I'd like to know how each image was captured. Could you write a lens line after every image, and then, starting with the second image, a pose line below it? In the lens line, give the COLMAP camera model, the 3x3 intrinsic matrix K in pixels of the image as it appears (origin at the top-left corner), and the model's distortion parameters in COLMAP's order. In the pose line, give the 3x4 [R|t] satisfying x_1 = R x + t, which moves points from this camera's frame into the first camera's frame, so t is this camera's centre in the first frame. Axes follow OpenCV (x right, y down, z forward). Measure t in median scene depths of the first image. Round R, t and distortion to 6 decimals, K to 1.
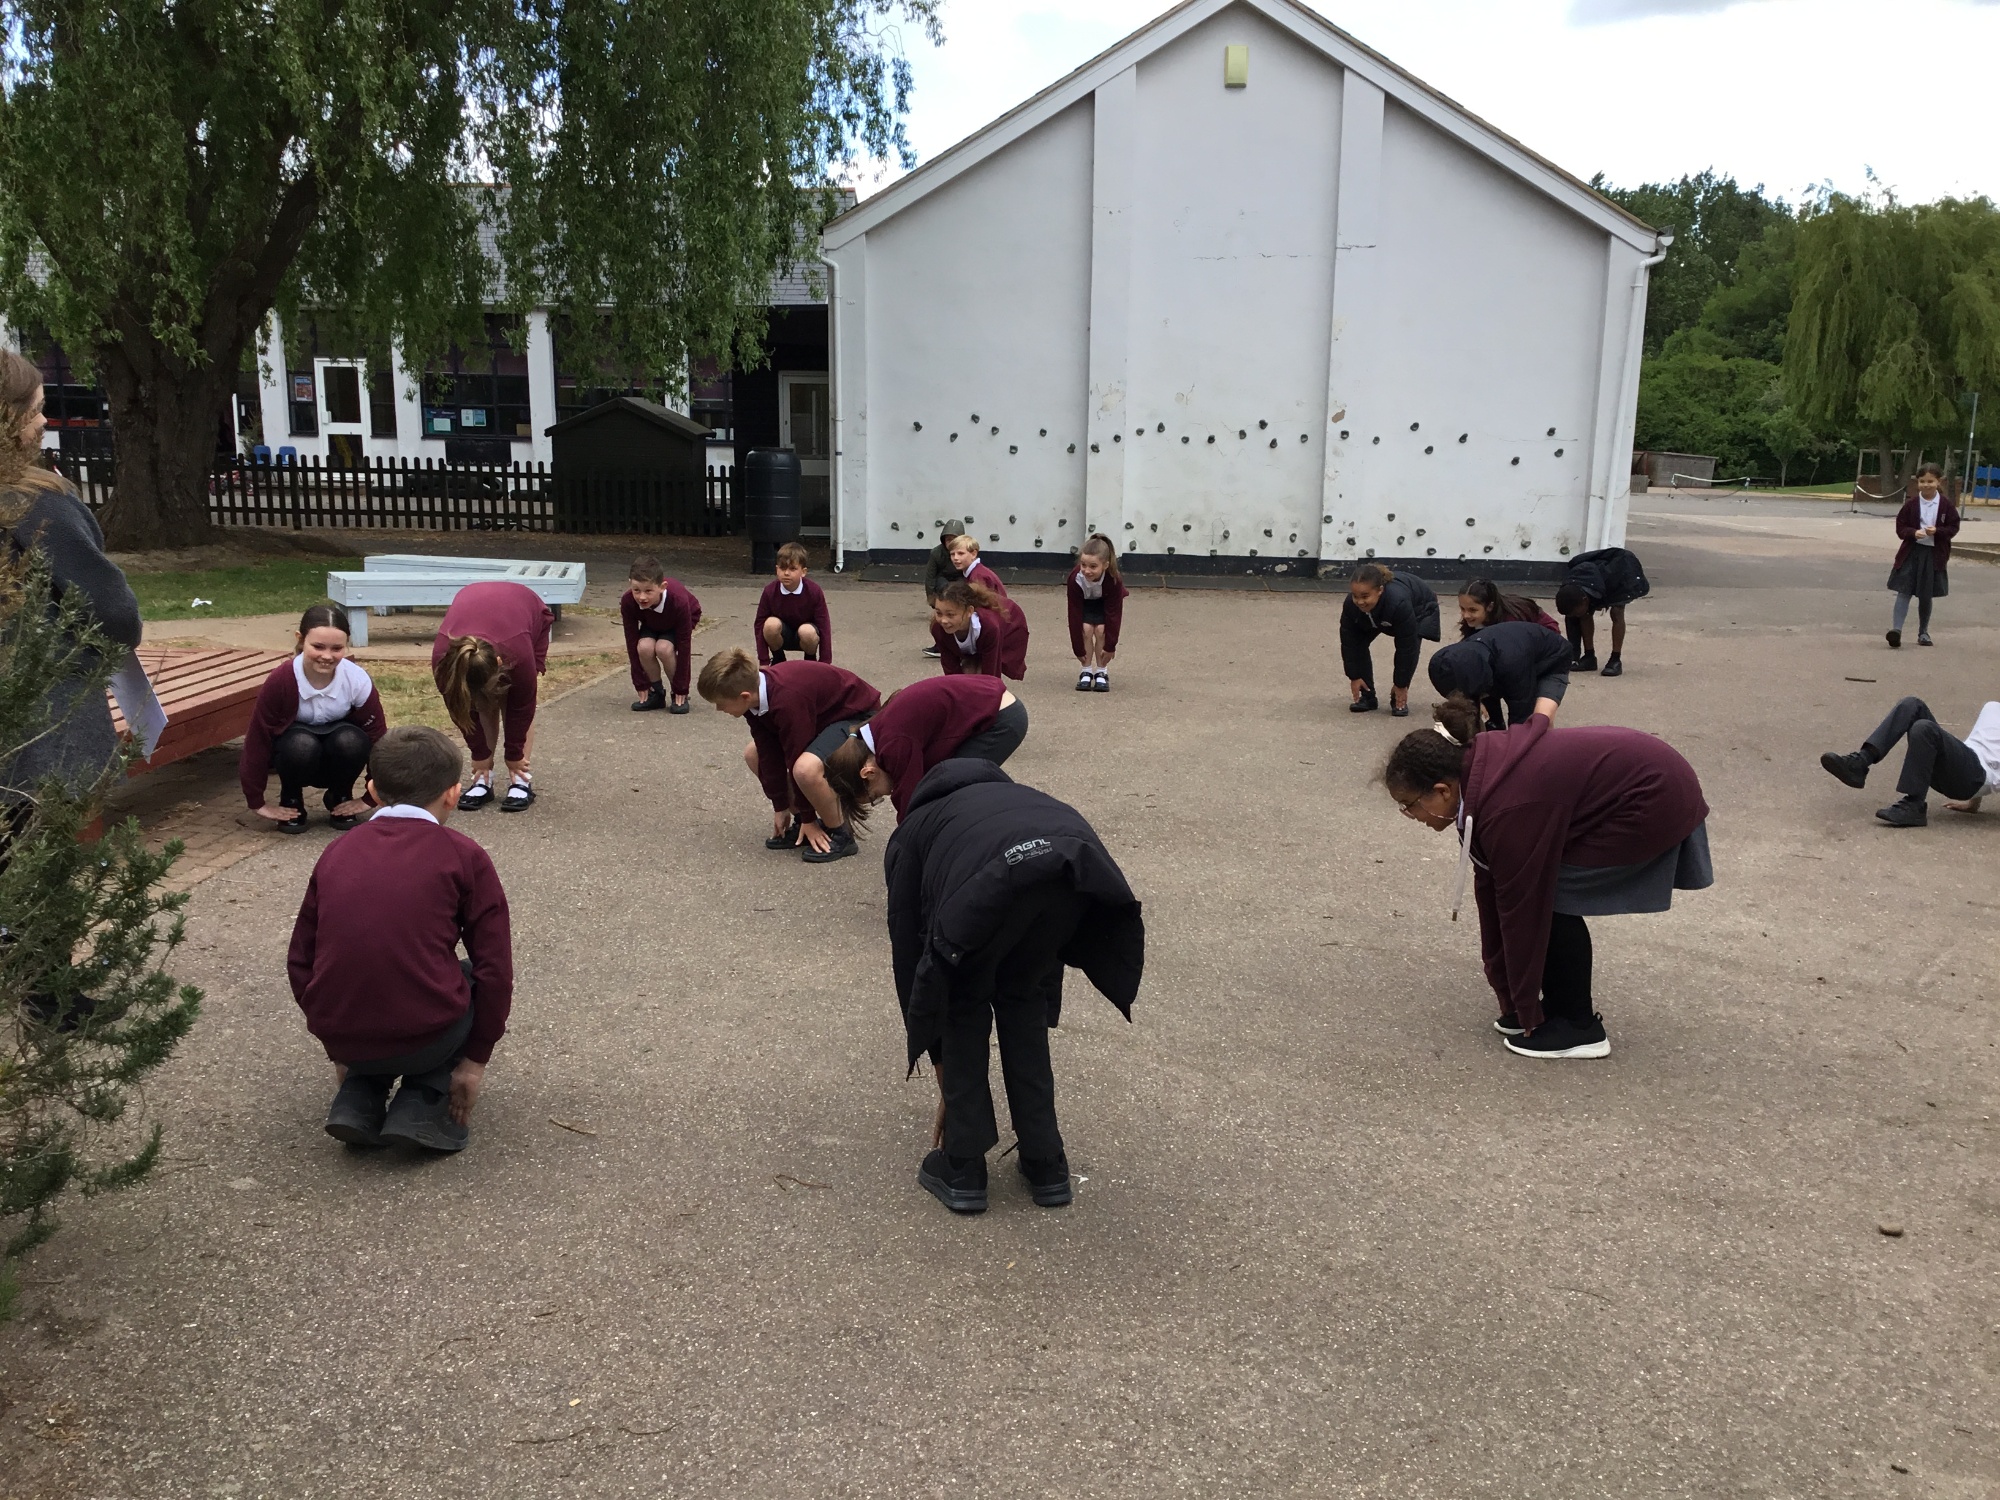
lens RADIAL K [[1772.4, 0, 998.7], [0, 1772.4, 747.3], [0, 0, 1]] dist [0.066649, -0.046679]
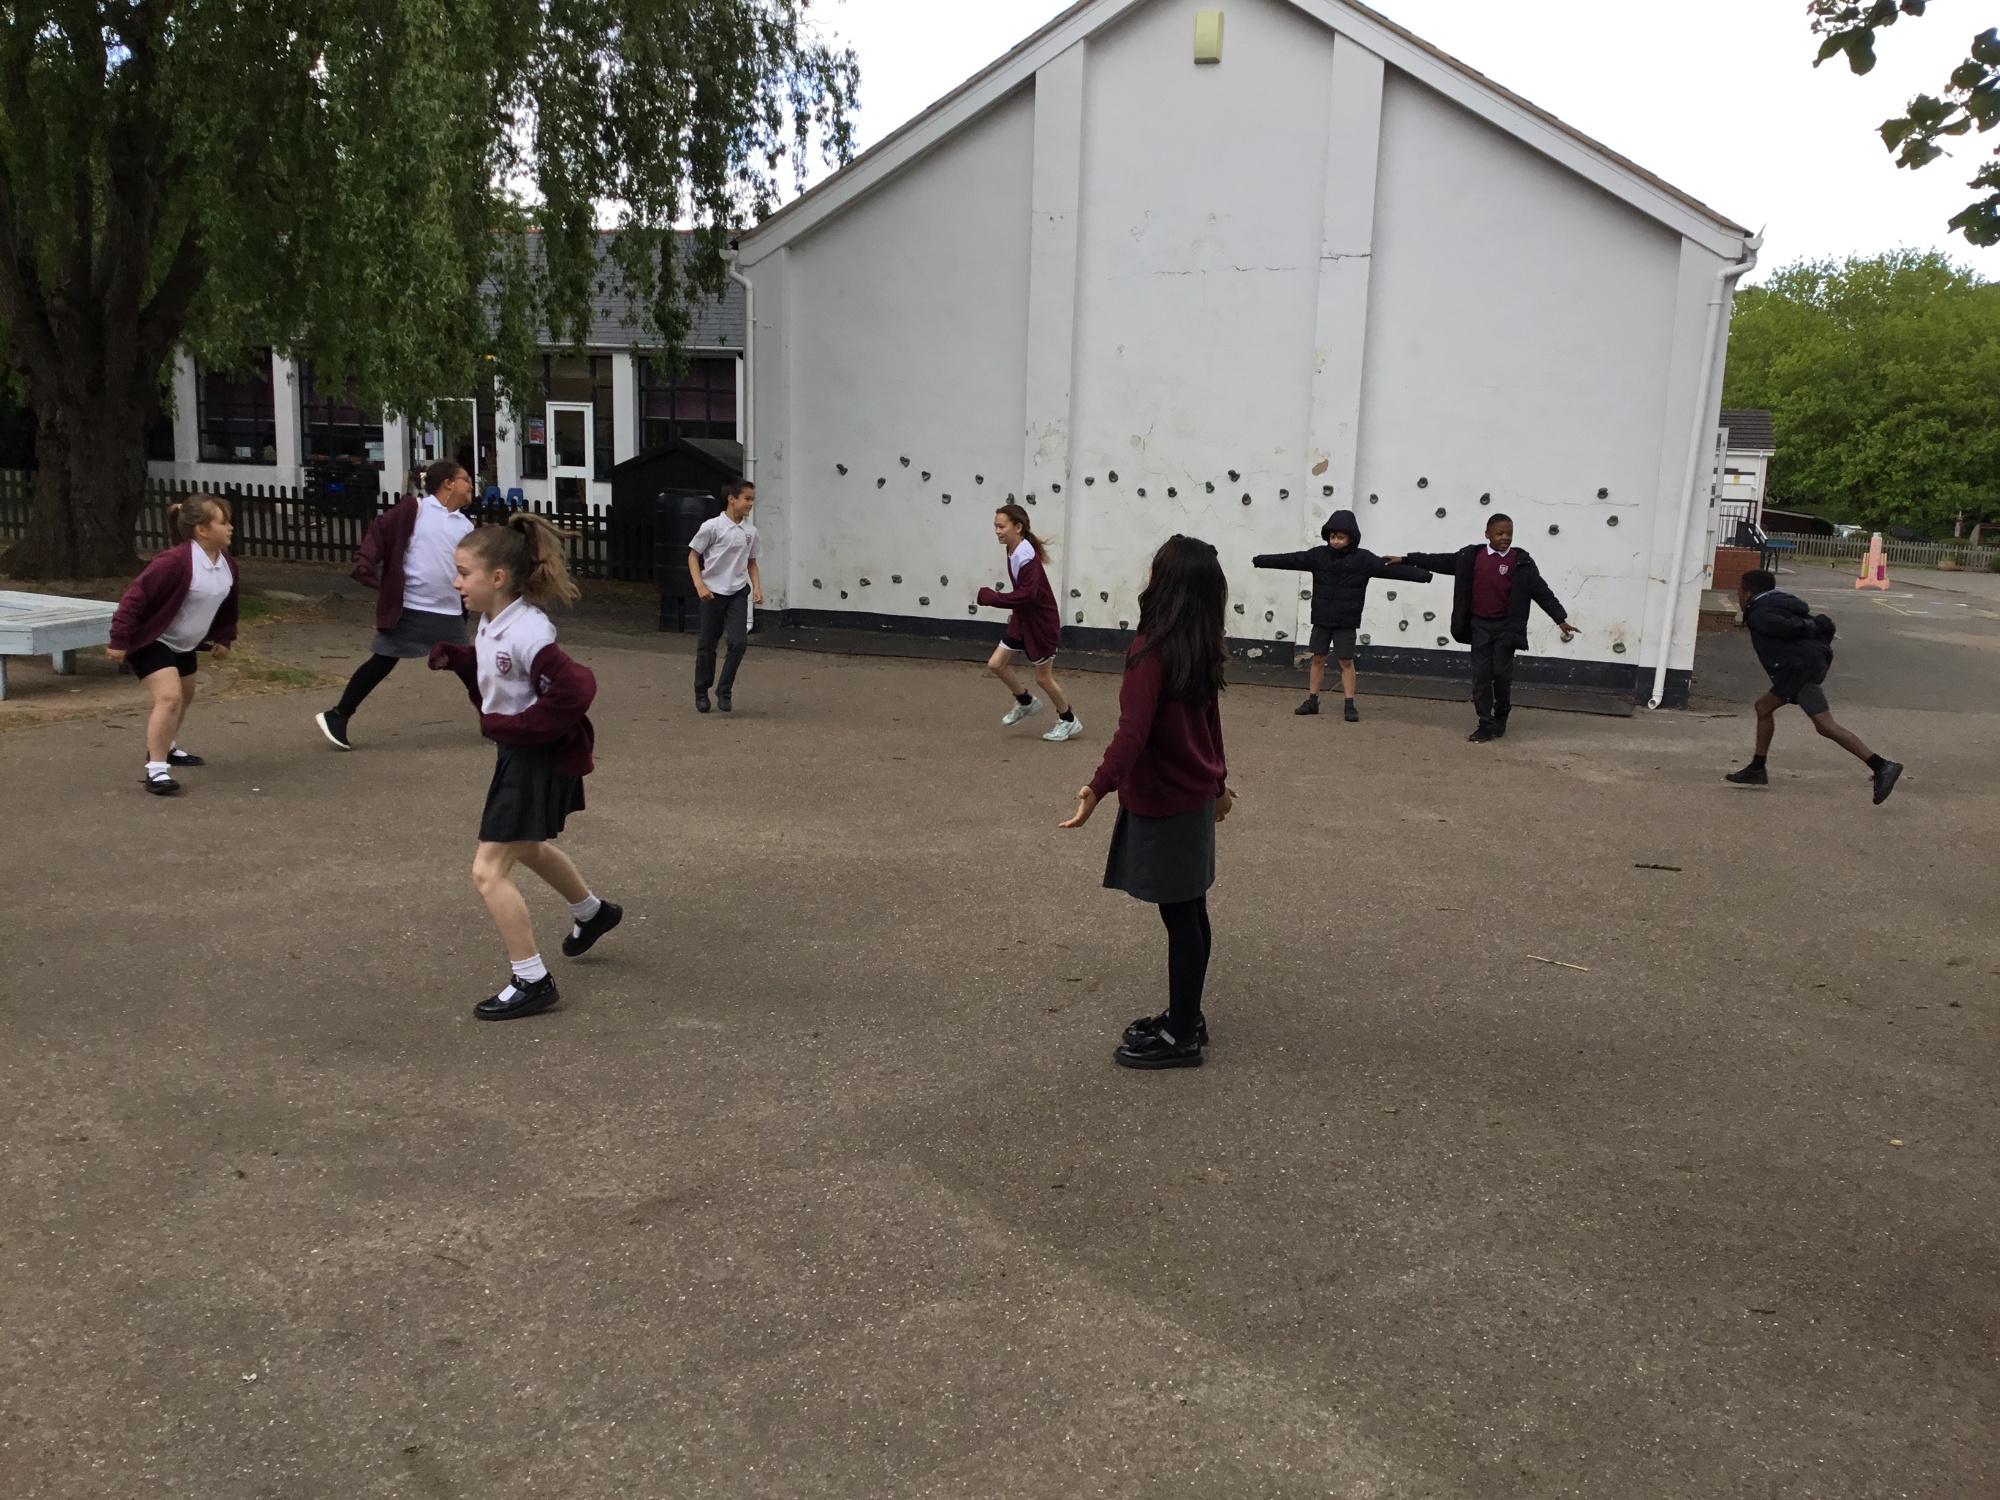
lens RADIAL K [[1772.4, 0, 1001.3], [0, 1772.4, 759.7], [0, 0, 1]] dist [0.066649, -0.046679]
pose [[0.962459, 0.063652, -0.263860, 0.266150], [-0.070831, 0.997330, -0.017773, -0.029784], [0.262024, 0.035796, 0.964397, 0.191734]]
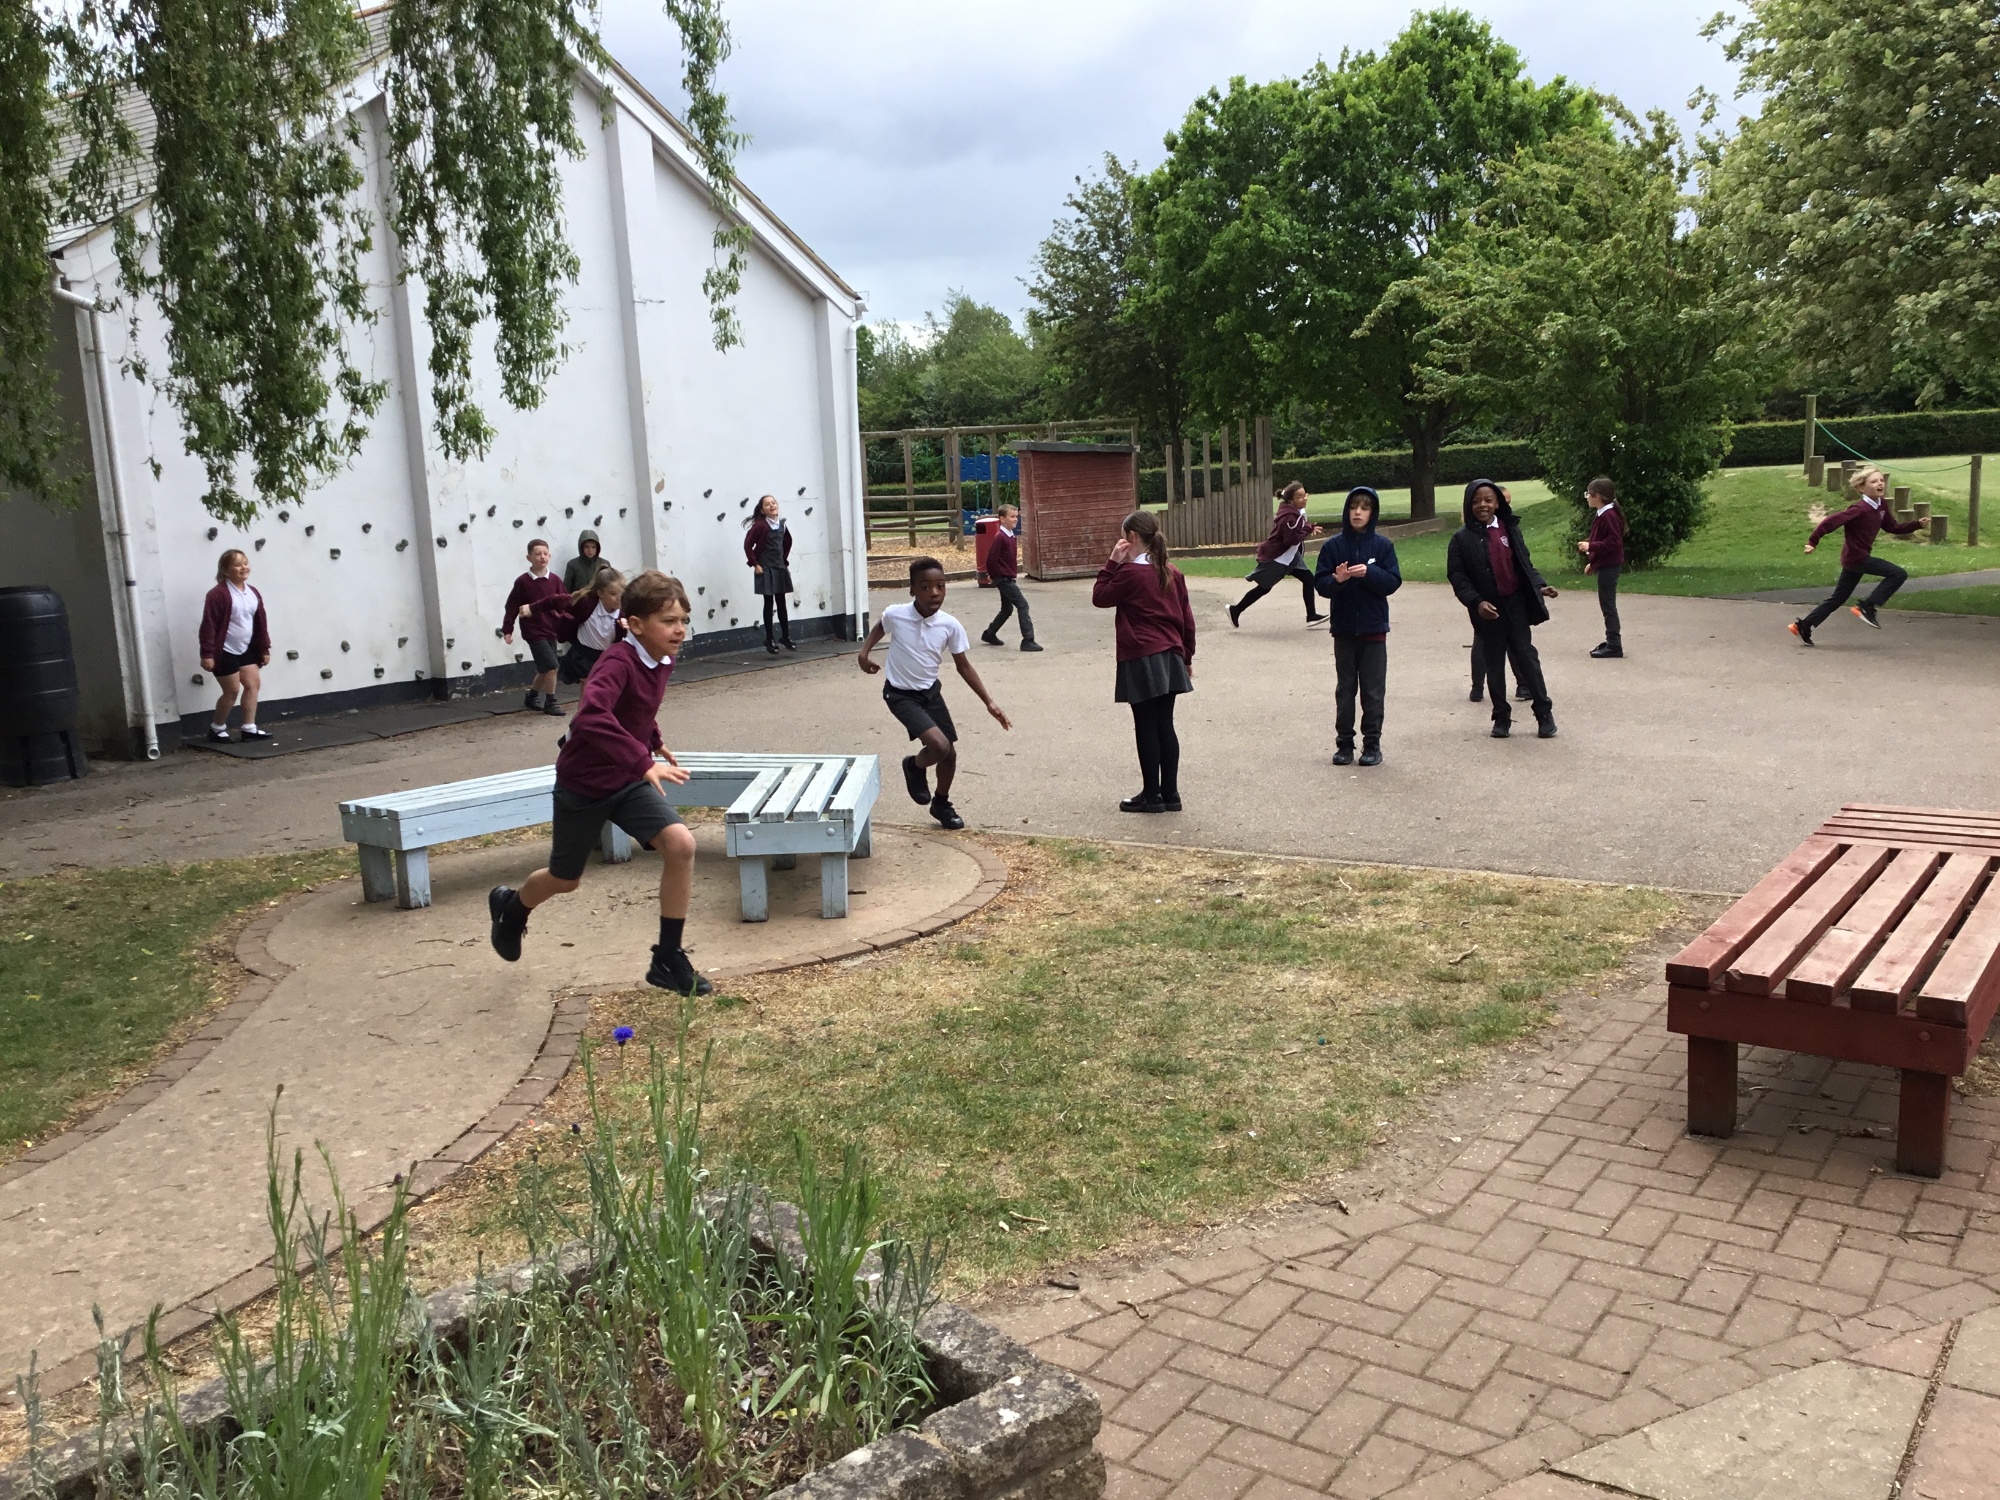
lens RADIAL K [[1772.4, 0, 1002.6], [0, 1772.4, 753.5], [0, 0, 1]] dist [0.066649, -0.046679]
pose [[0.525795, -0.182806, 0.830736, -0.482494], [0.214339, 0.973593, 0.078582, -0.085234], [-0.823164, 0.136741, 0.551093, 0.368825]]
